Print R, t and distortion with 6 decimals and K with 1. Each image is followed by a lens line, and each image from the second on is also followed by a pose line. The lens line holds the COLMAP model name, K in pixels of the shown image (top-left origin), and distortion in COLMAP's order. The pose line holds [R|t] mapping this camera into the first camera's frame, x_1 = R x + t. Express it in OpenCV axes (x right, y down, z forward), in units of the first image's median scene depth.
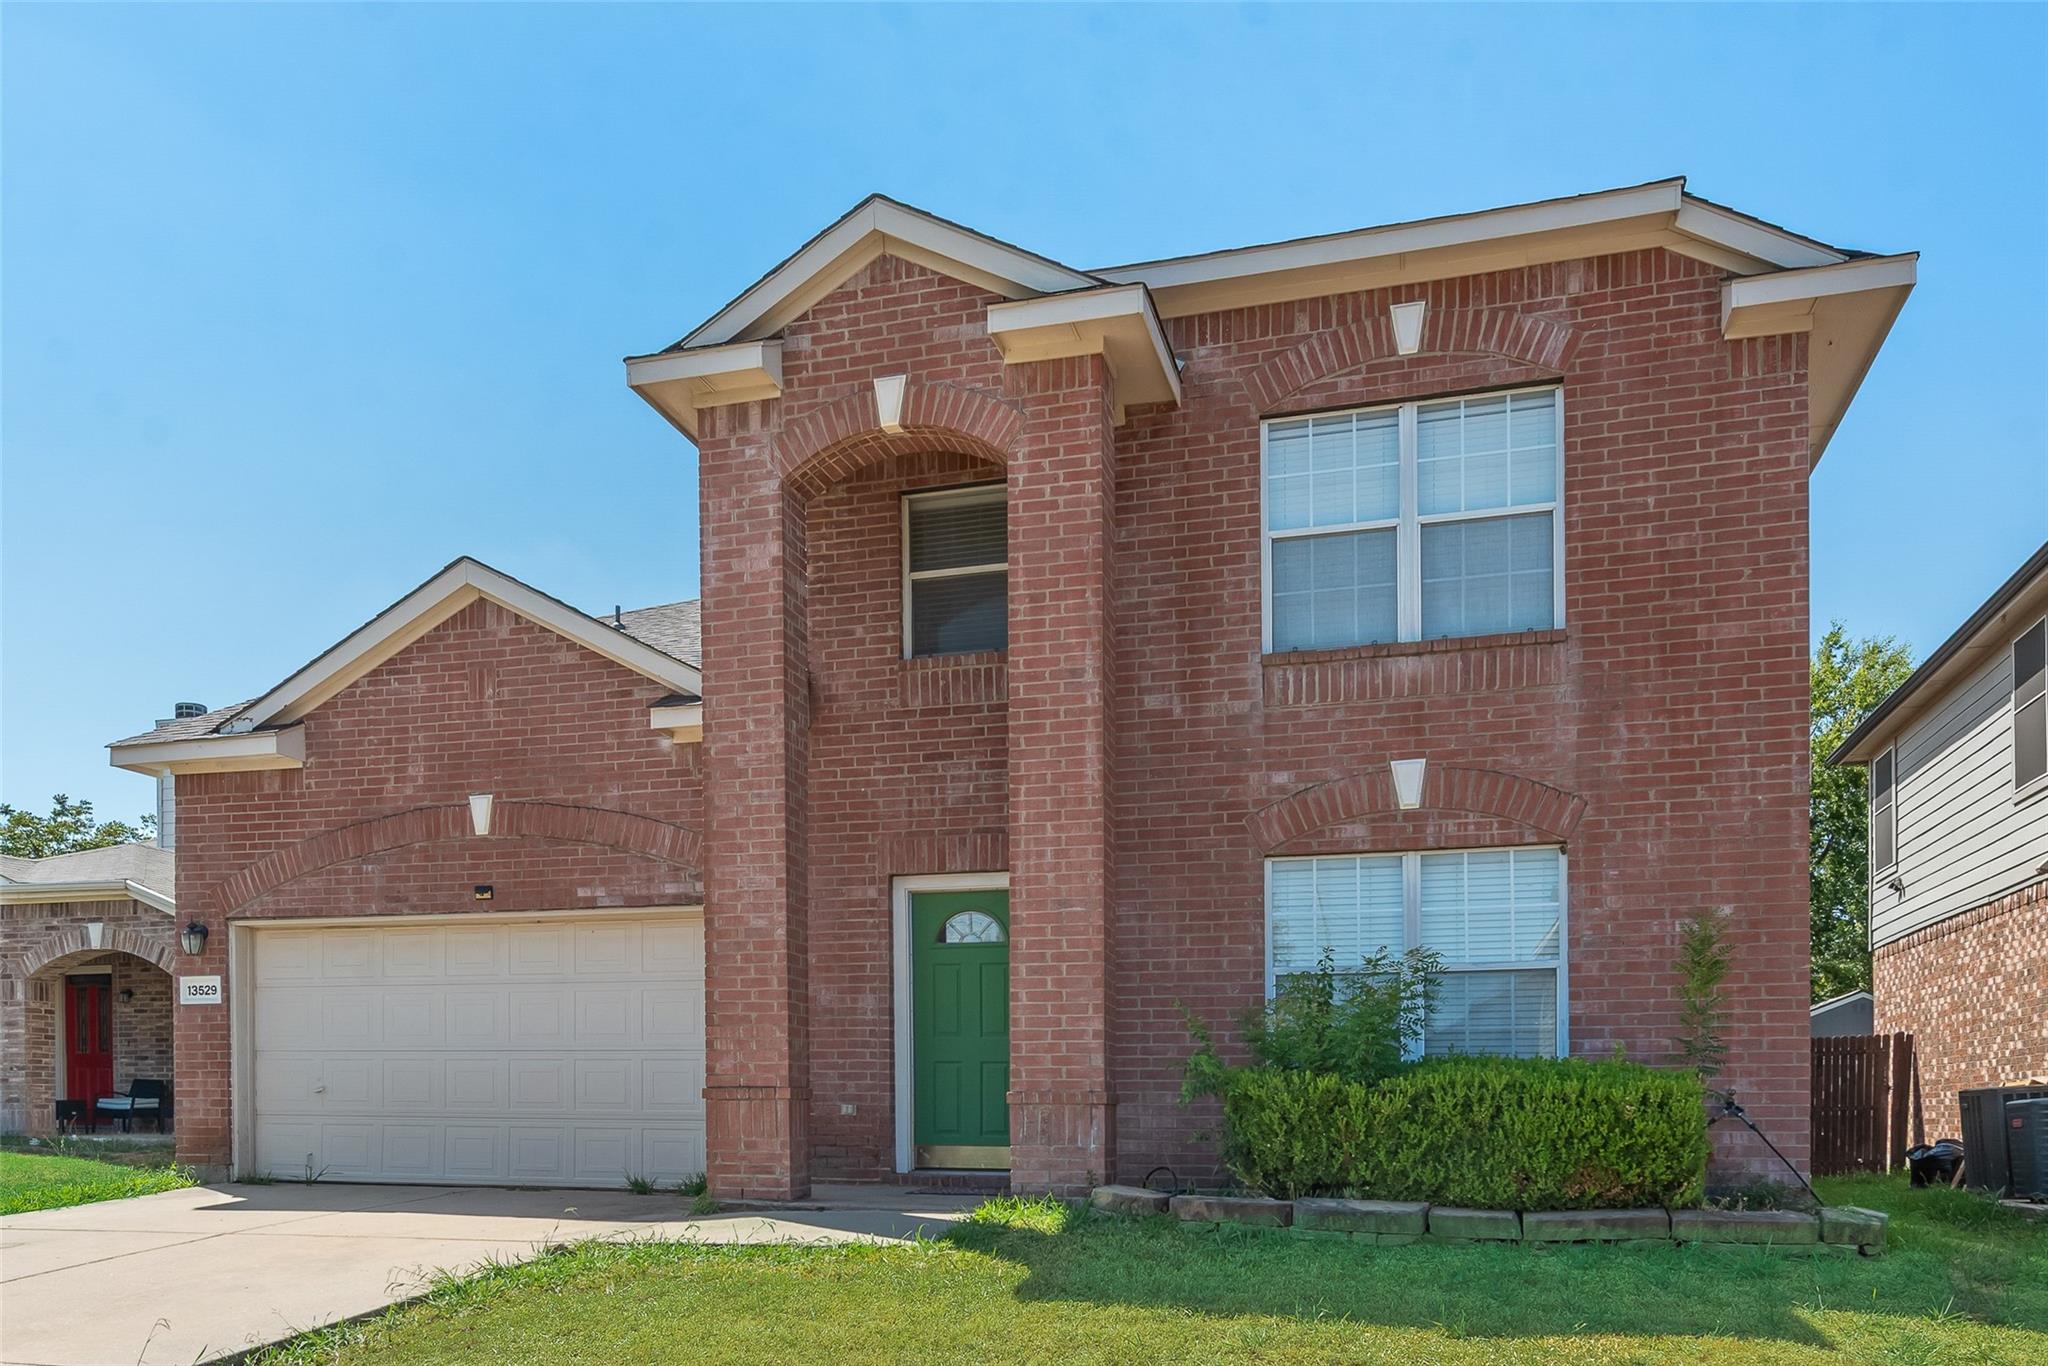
lens RADIAL K [[805.2, 0, 1024.1], [0, 805.2, 777.0], [0, 0, 1]] dist [0.001436, -0.000017]
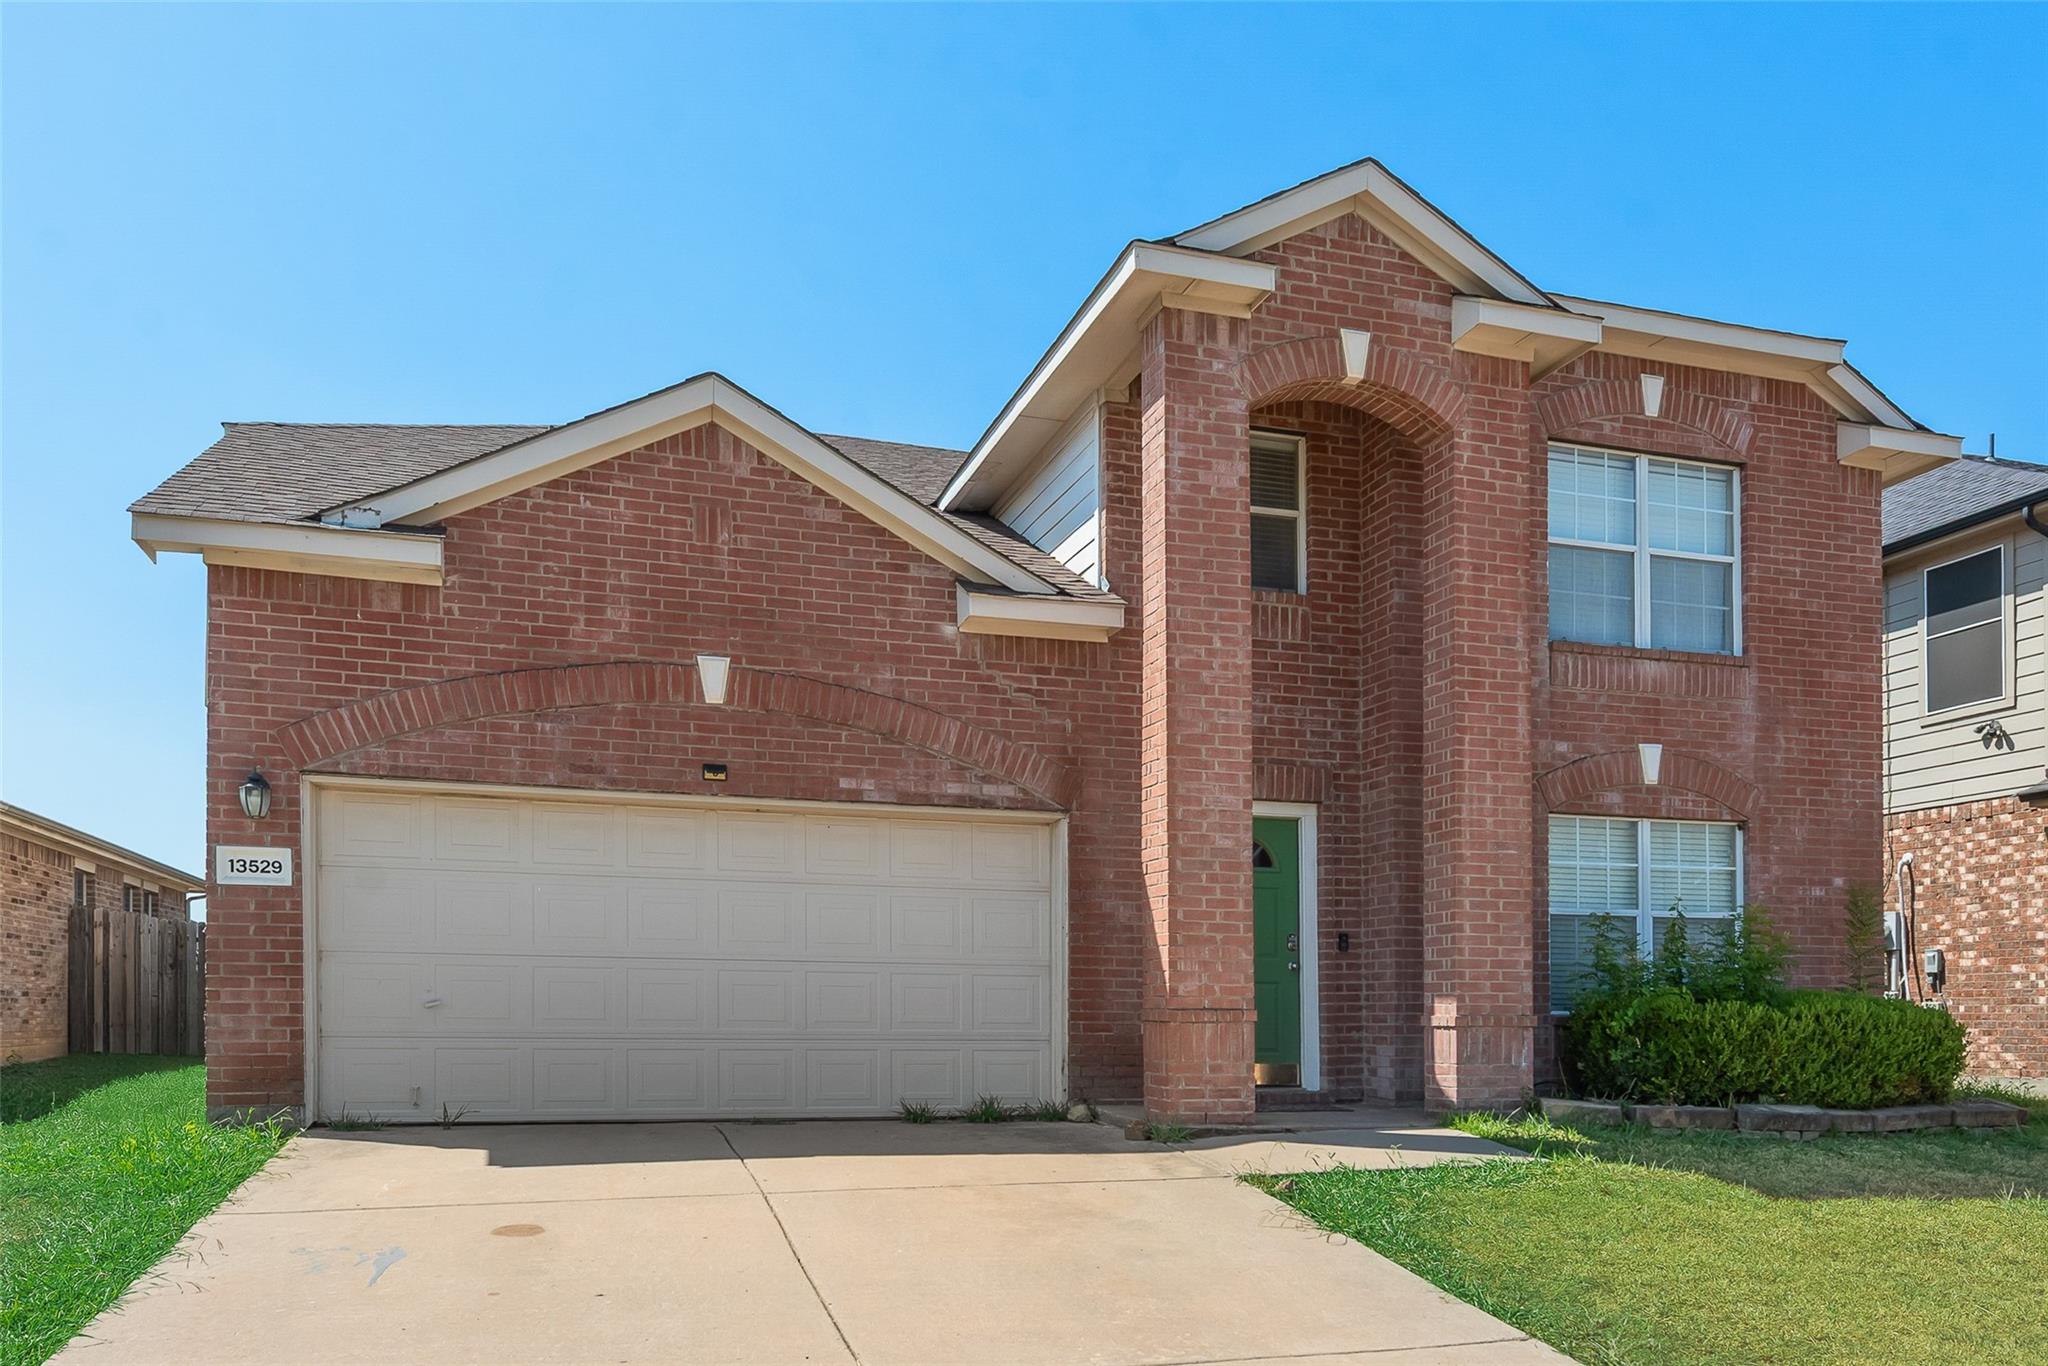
lens RADIAL K [[796.2, 0, 1024.0], [0, 796.2, 683.0], [0, 0, 1]] dist [0.000601, 0.000157]
pose [[0.942592, 0.129336, 0.307884, -0.802863], [-0.127697, 0.991484, -0.025556, 0.038586], [-0.308567, -0.015227, 0.951081, 0.133833]]
